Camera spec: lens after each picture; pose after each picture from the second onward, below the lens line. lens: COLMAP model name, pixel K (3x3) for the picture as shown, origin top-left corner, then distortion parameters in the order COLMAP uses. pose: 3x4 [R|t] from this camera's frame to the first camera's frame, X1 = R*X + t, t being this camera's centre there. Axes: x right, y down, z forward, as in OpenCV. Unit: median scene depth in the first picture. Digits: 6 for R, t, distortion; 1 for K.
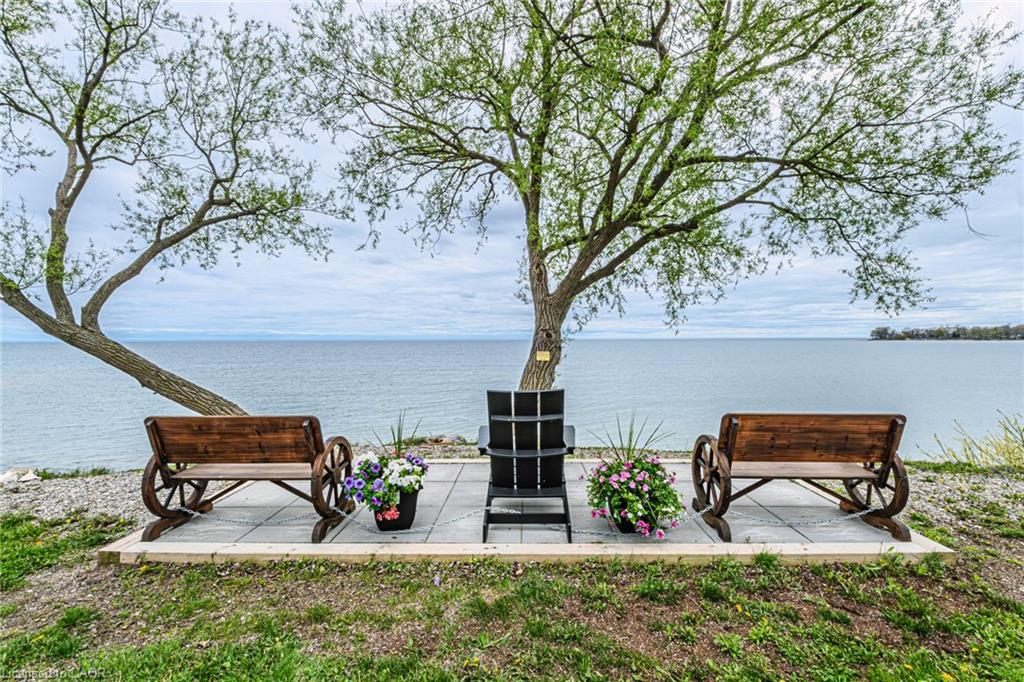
lens RADIAL K [[450.1, 0, 512.5], [0, 450.1, 341.9], [0, 0, 1]] dist [-0.000029, -0.003618]
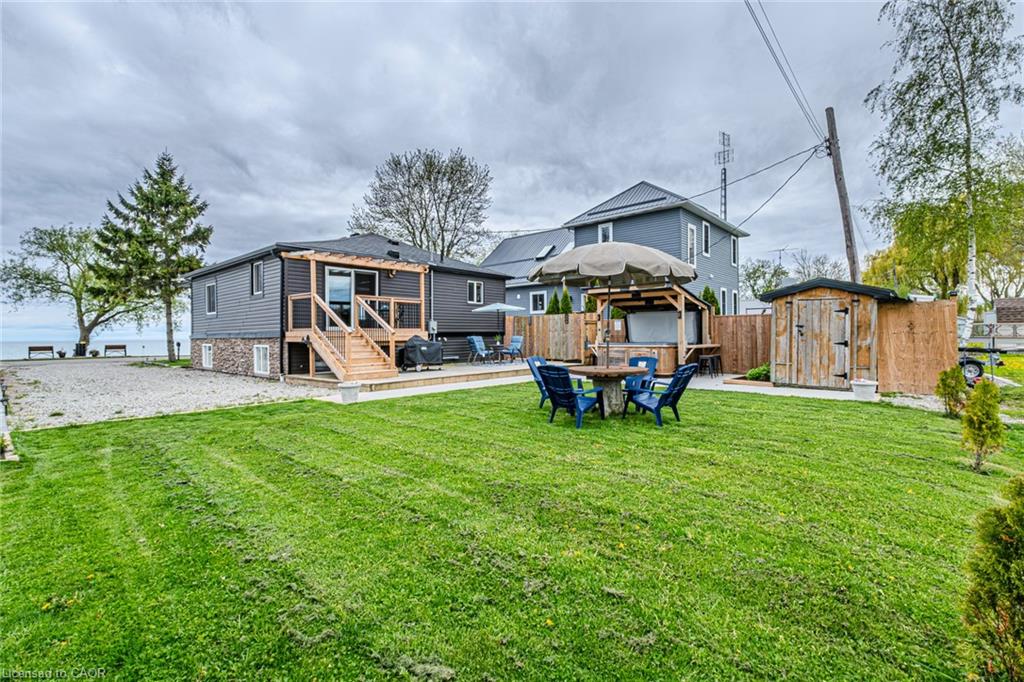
lens RADIAL K [[450.1, 0, 511.3], [0, 450.1, 335.8], [0, 0, 1]] dist [-0.000029, -0.003618]
pose [[0.674349, 0.000417, 0.738413, -0.270800], [0.009025, 0.999920, -0.008807, 0.034511], [-0.738358, 0.012603, 0.674292, -3.930643]]
